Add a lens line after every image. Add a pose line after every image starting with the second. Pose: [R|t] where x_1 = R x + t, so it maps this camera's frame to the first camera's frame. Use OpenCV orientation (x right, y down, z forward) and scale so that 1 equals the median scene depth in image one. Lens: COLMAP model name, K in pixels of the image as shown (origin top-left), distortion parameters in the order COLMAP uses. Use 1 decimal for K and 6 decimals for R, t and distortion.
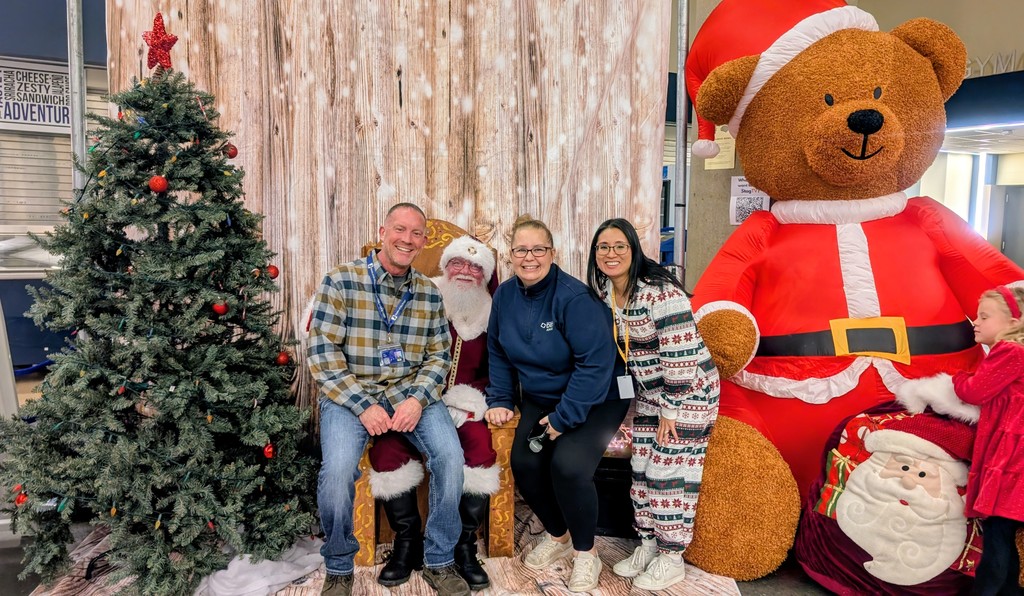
lens RADIAL K [[714.1, 0, 516.5], [0, 714.1, 299.7], [0, 0, 1]] dist [0.012888, 0.000170]
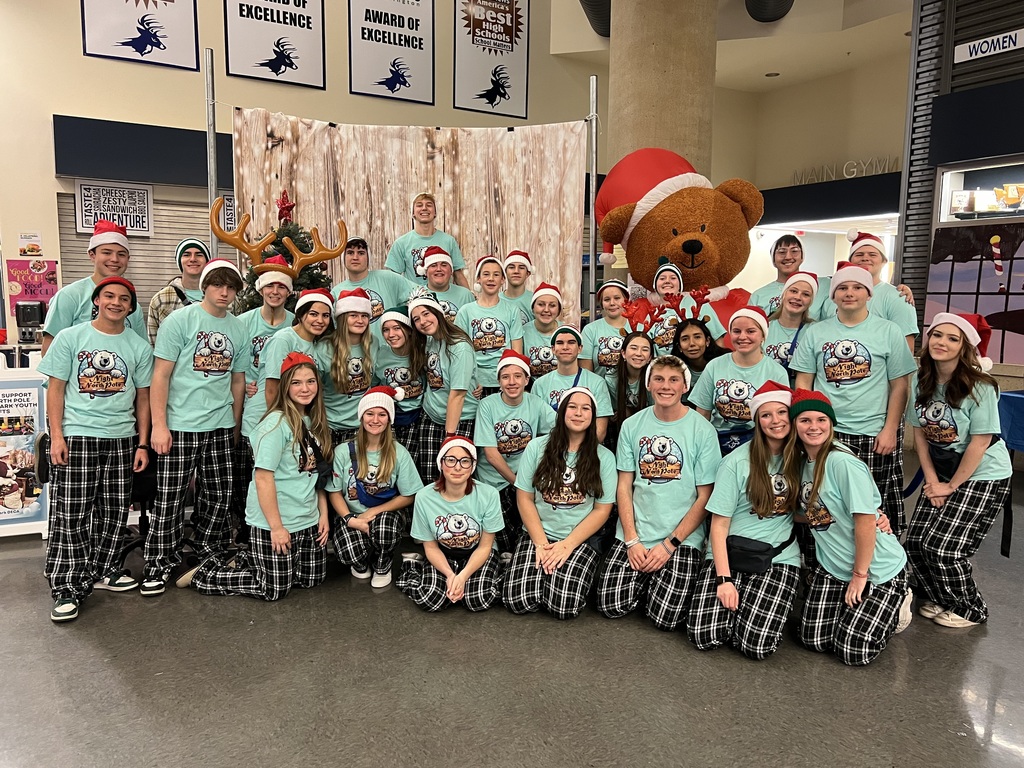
lens RADIAL K [[767.3, 0, 510.3], [0, 767.3, 383.3], [0, 0, 1]] dist [-0.010897, 0.000256]
pose [[0.998297, -0.011907, 0.057102, -0.048832], [0.010954, 0.999796, 0.016975, 0.035451], [-0.057292, -0.016320, 0.998224, -0.685552]]
